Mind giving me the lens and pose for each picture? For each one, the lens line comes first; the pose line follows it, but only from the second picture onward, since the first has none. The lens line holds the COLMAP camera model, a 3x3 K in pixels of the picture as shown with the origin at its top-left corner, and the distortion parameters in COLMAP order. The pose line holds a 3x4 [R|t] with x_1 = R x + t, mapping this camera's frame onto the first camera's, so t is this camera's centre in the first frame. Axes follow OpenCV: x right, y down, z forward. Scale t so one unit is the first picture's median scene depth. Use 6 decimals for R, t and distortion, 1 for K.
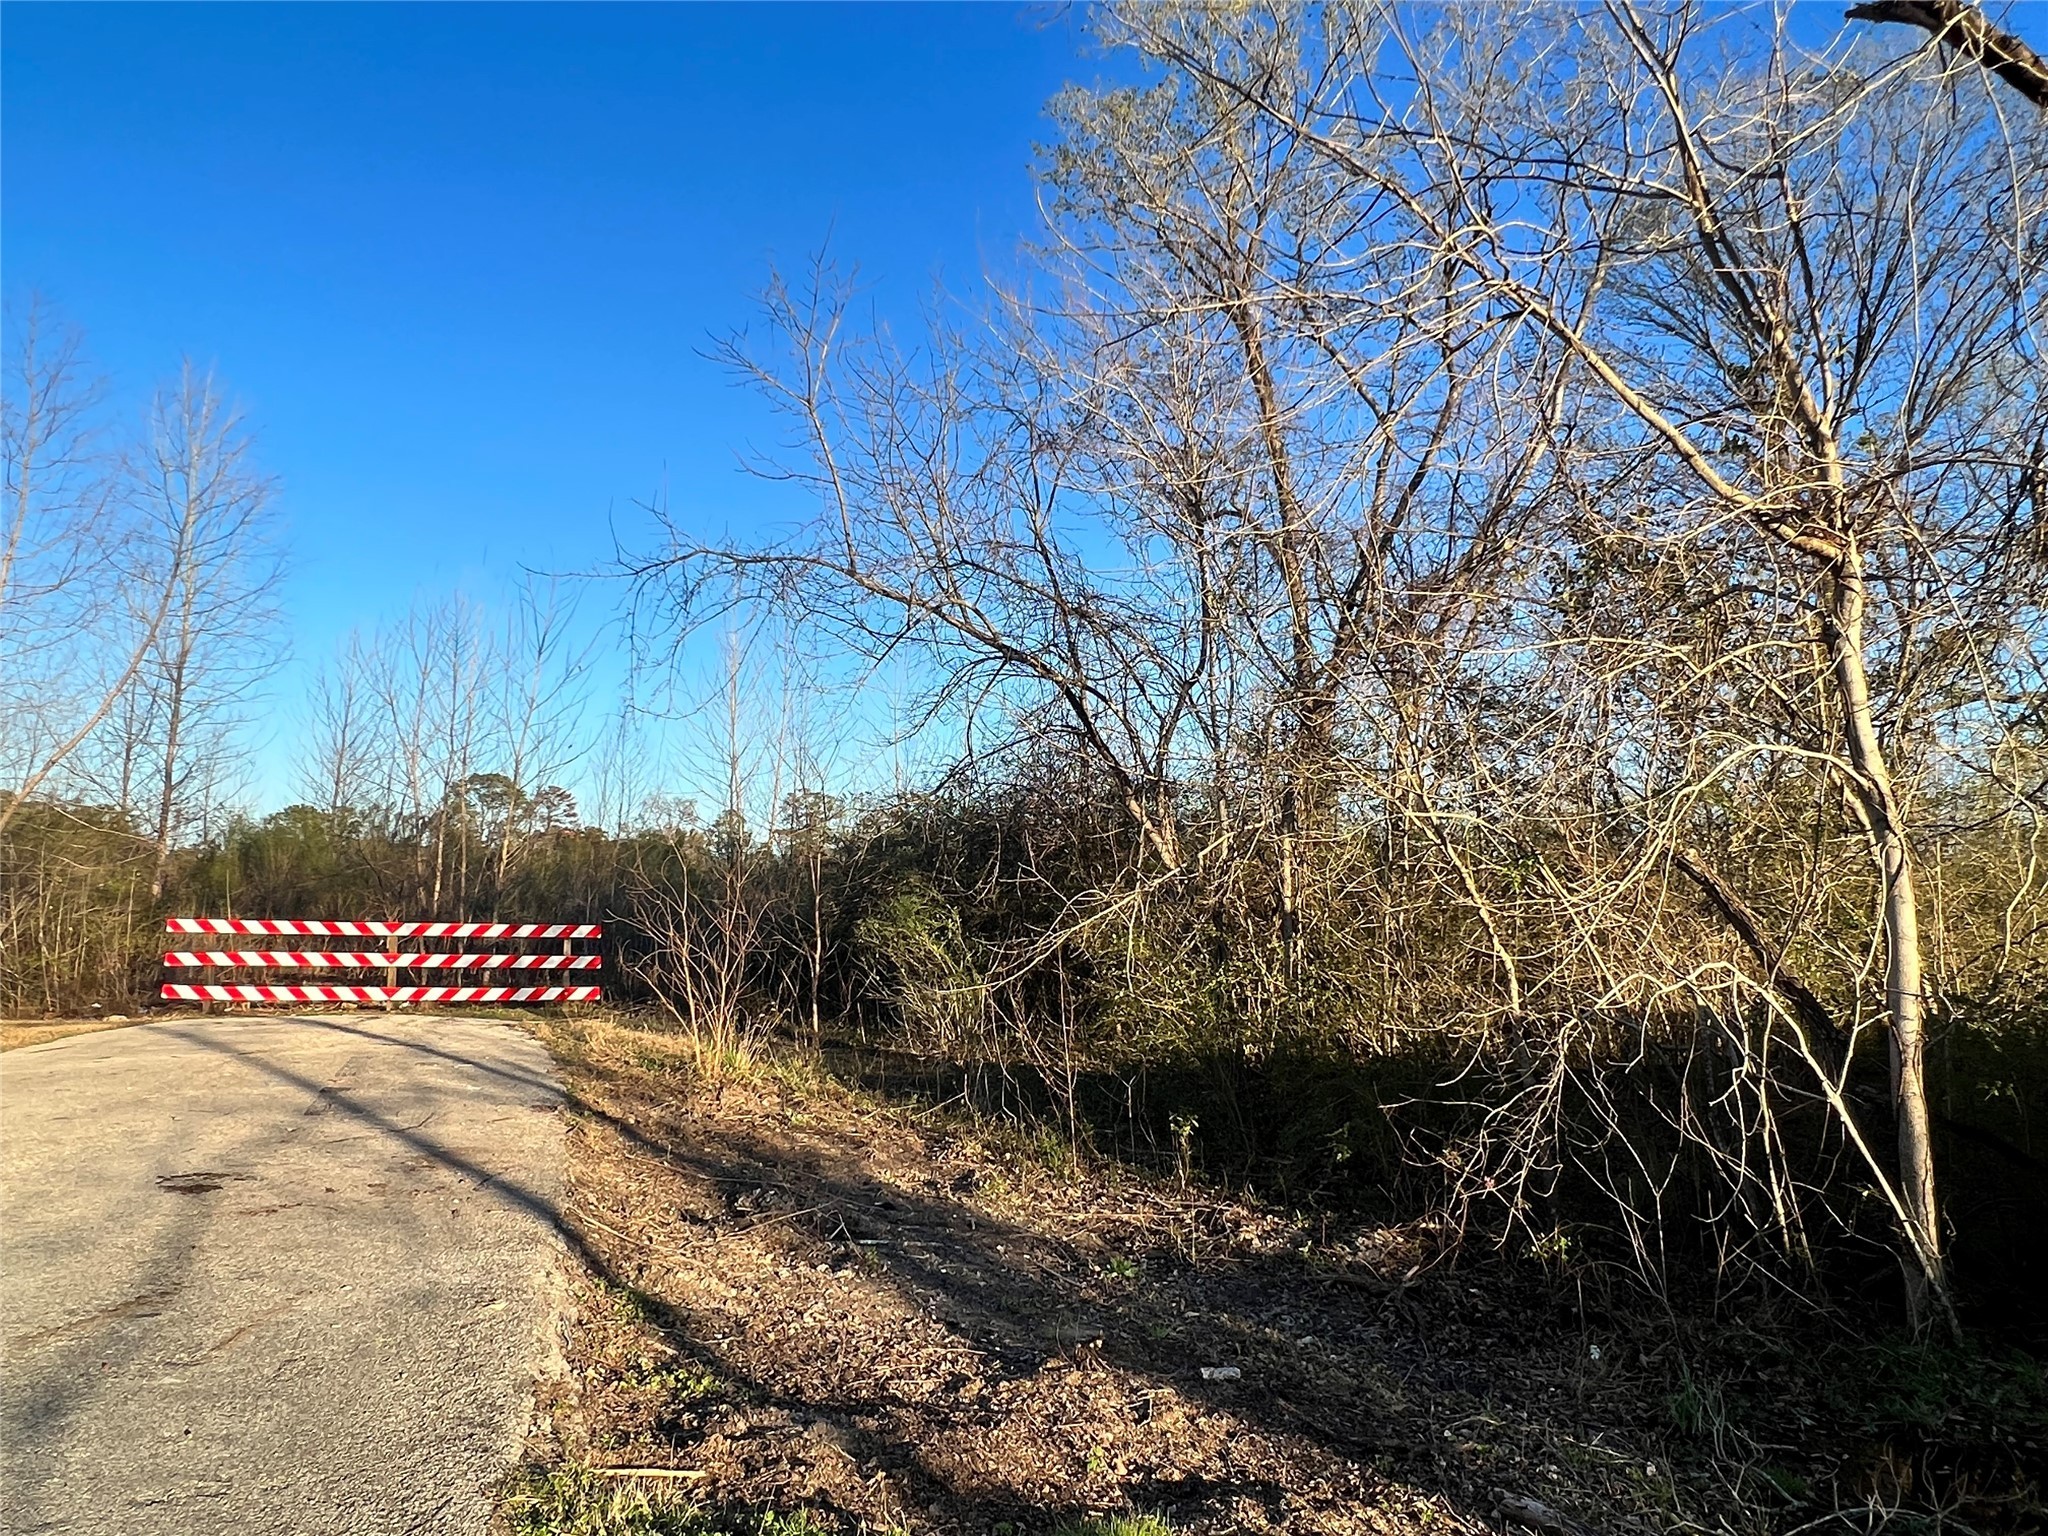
lens RADIAL K [[1258.6, 0, 1037.6], [0, 1258.6, 774.8], [0, 0, 1]] dist [0.008162, -0.004287]
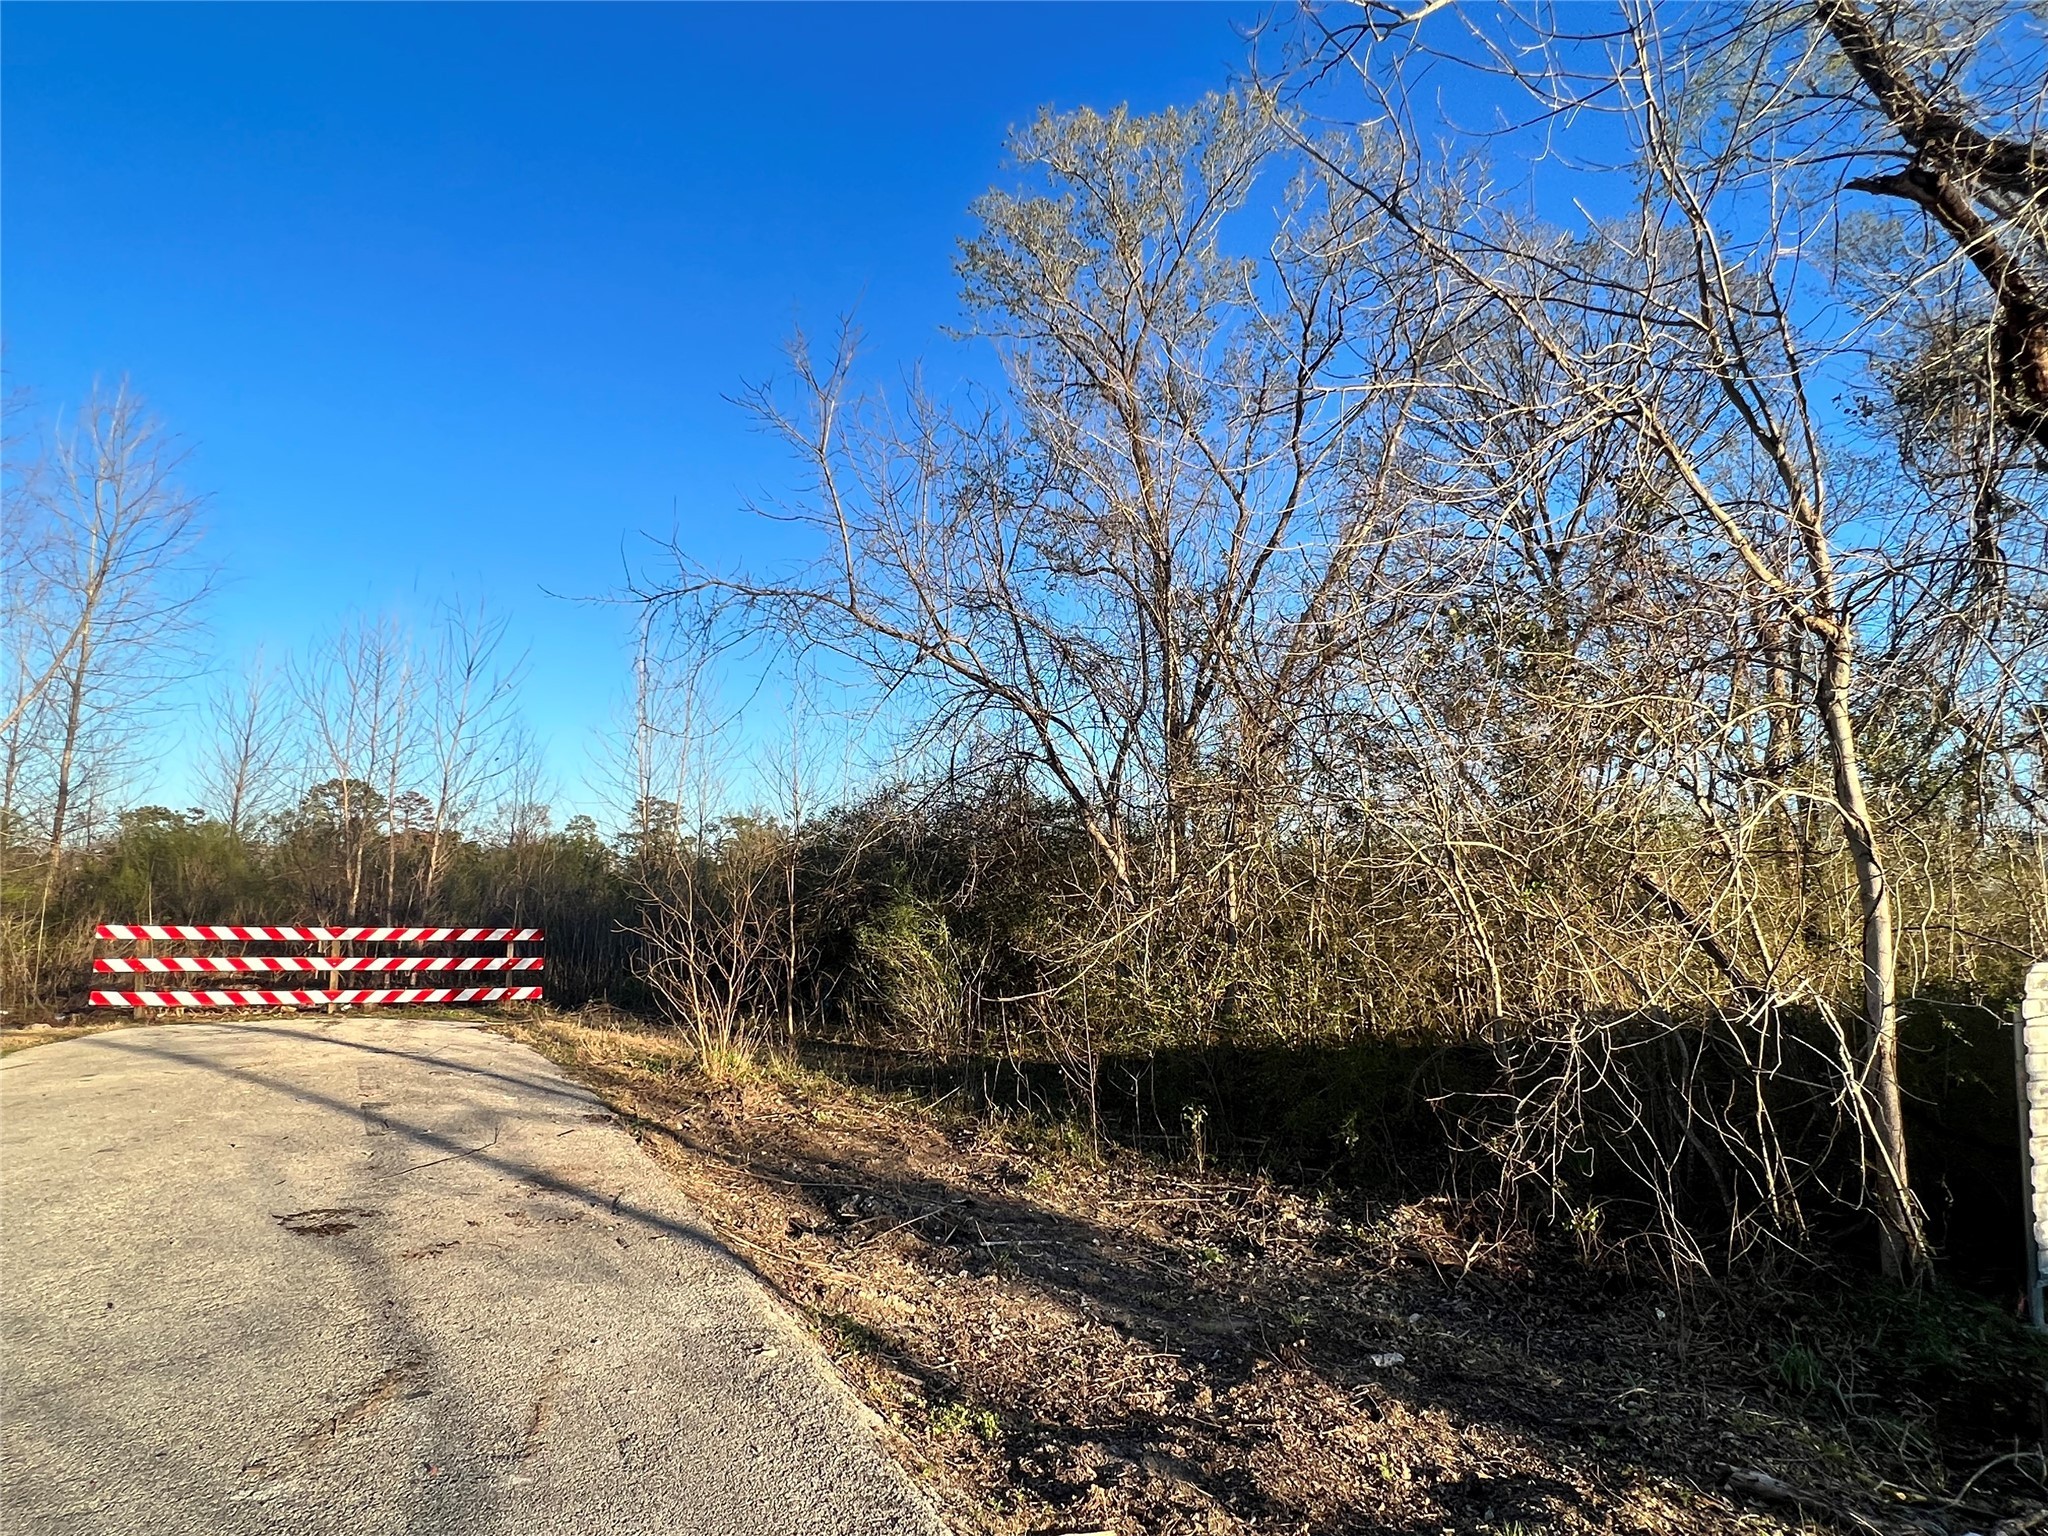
lens RADIAL K [[1081.9, 0, 1037.0], [0, 1081.9, 776.8], [0, 0, 1]] dist [-0.002310, 0.002206]
pose [[0.987402, 0.016521, 0.157369, -0.131633], [-0.014730, 0.999813, -0.012543, -0.006144], [-0.157547, 0.010067, 0.987460, 0.049543]]
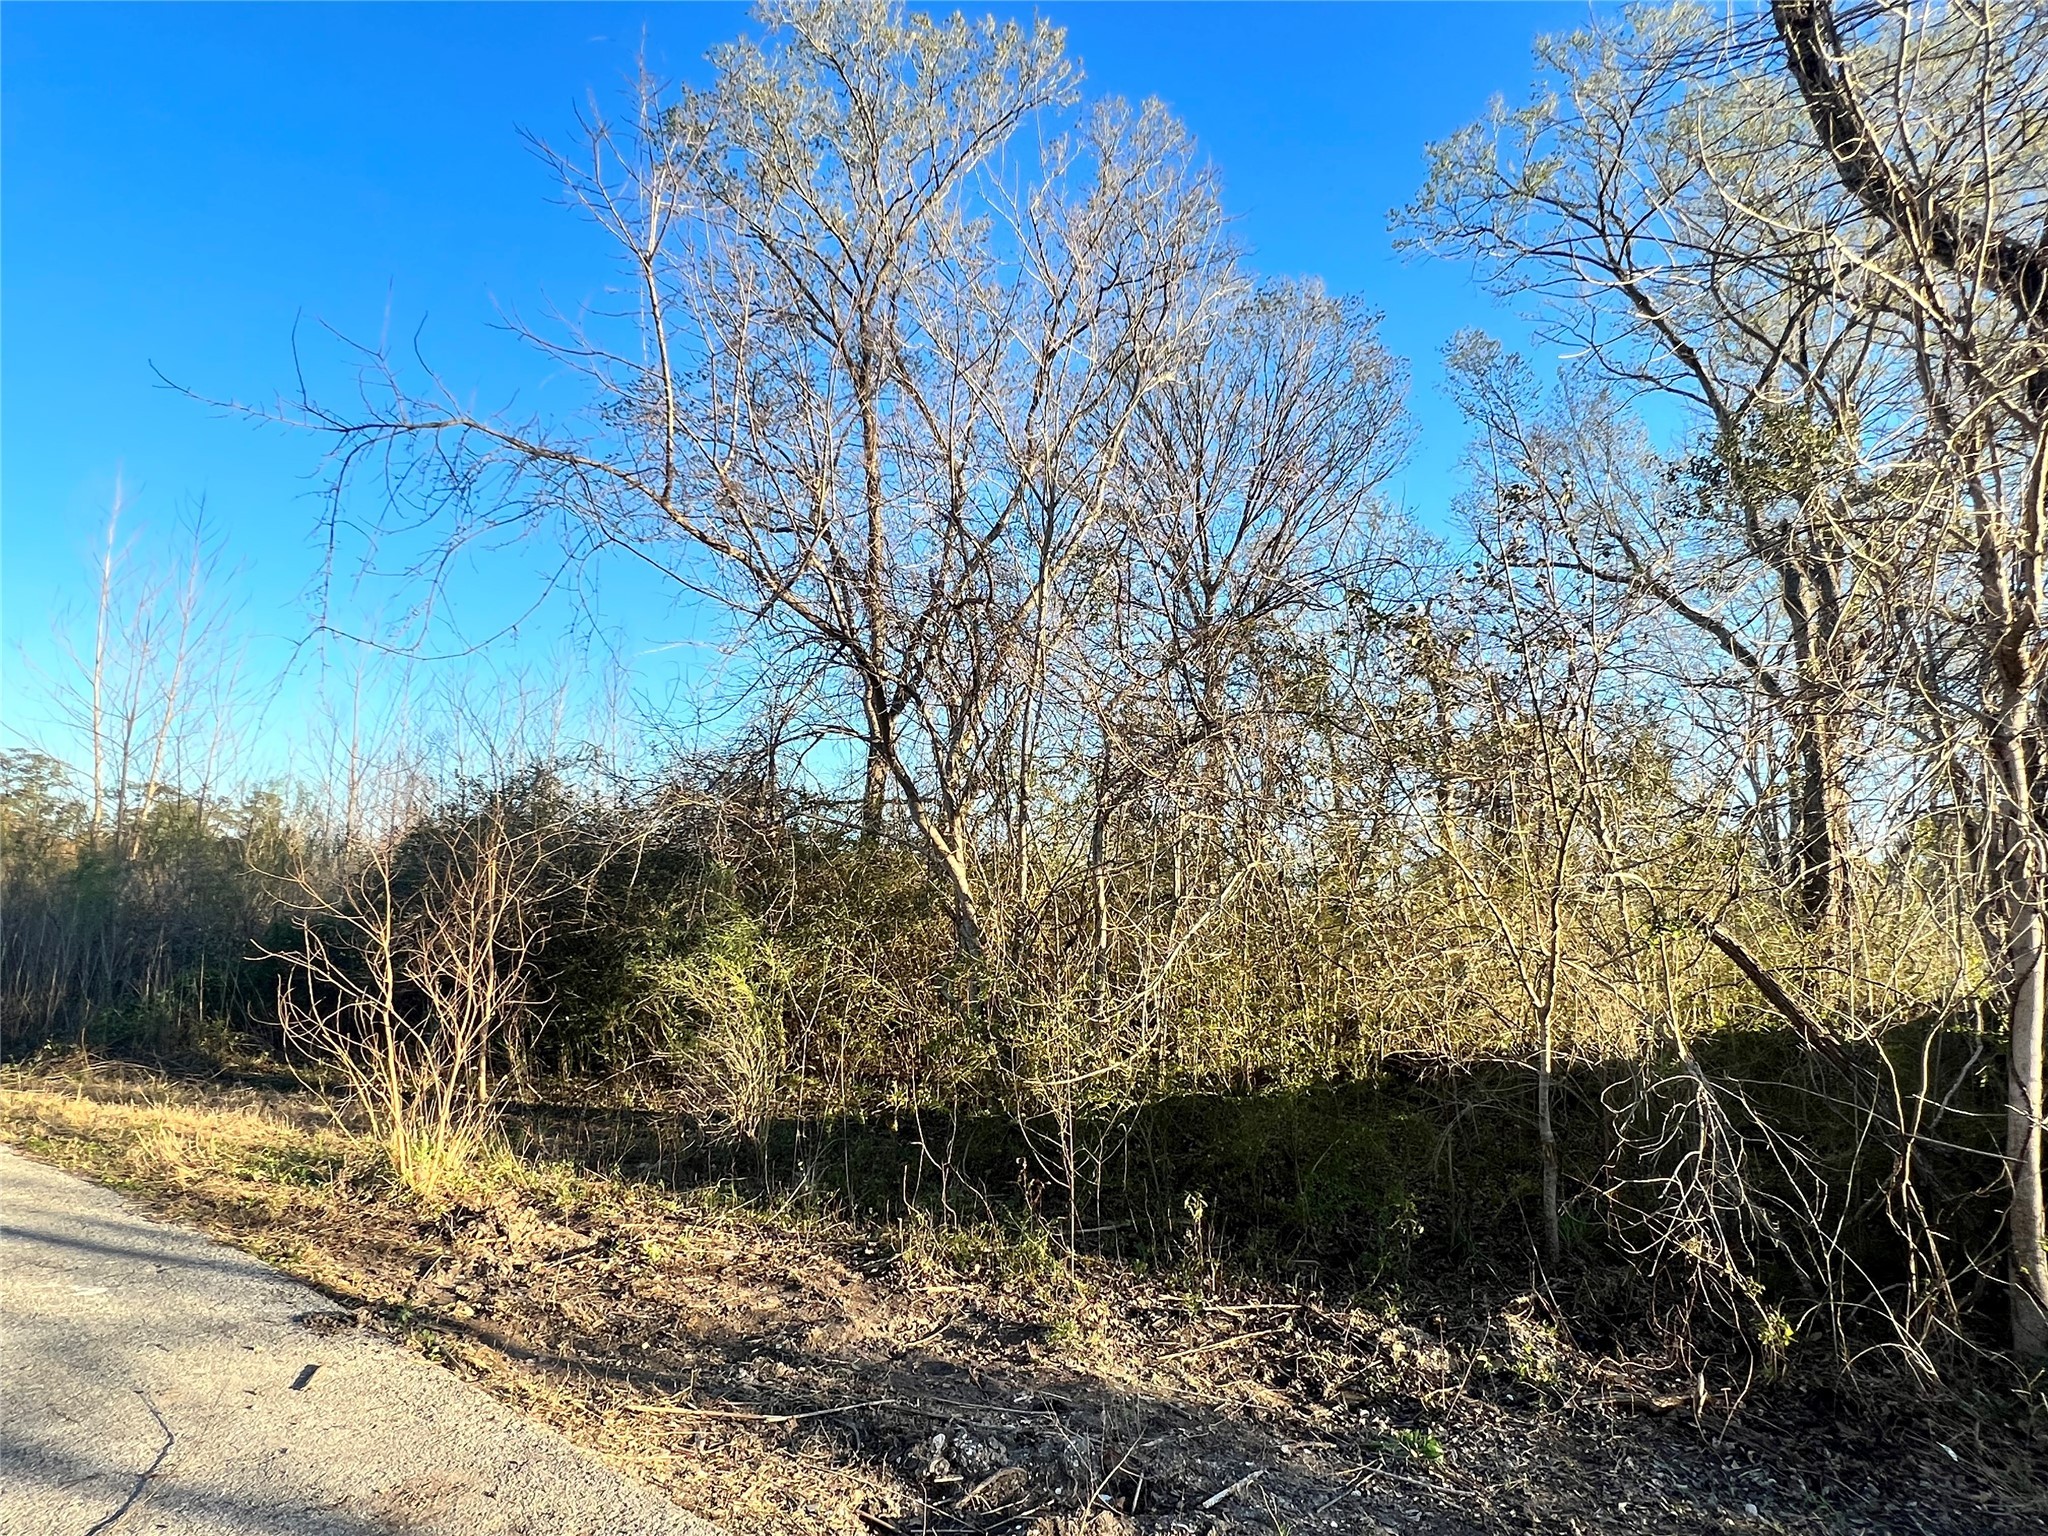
lens RADIAL K [[1081.9, 0, 1026.3], [0, 1081.9, 776.0], [0, 0, 1]] dist [-0.002310, 0.002206]
pose [[0.840849, 0.083660, 0.534765, -0.298826], [-0.078052, 0.996398, -0.033153, 0.010889], [-0.535613, -0.013863, 0.844350, 0.318139]]
